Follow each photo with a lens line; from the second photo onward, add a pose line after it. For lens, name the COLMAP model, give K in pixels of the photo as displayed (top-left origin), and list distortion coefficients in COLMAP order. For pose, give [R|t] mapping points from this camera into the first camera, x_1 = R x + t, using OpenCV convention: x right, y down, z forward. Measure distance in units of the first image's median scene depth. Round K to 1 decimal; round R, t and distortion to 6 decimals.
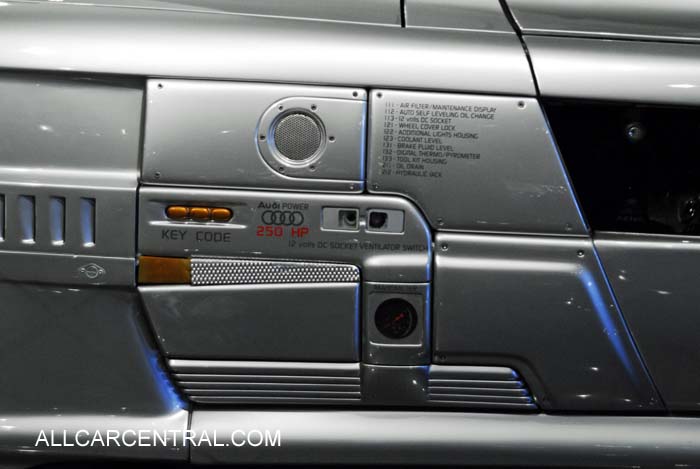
lens RADIAL K [[1797.0, 0, 350.4], [0, 1797.0, 235.1], [0, 0, 1]] dist [0.444709, 0.000000]
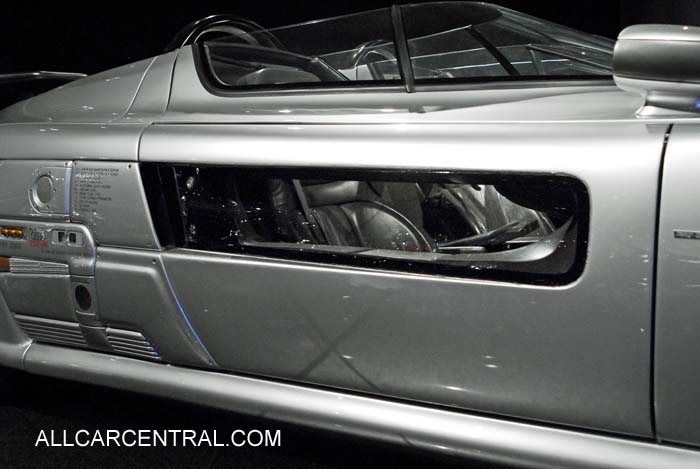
lens RADIAL K [[818.6, 0, 349.3], [0, 818.6, 237.0], [0, 0, 1]] dist [-0.033032, 0.000000]
pose [[0.837091, 0.014392, -0.546875, 0.645853], [-0.042657, 0.998327, -0.039021, 0.009354], [0.545398, 0.055992, 0.836305, 0.502881]]
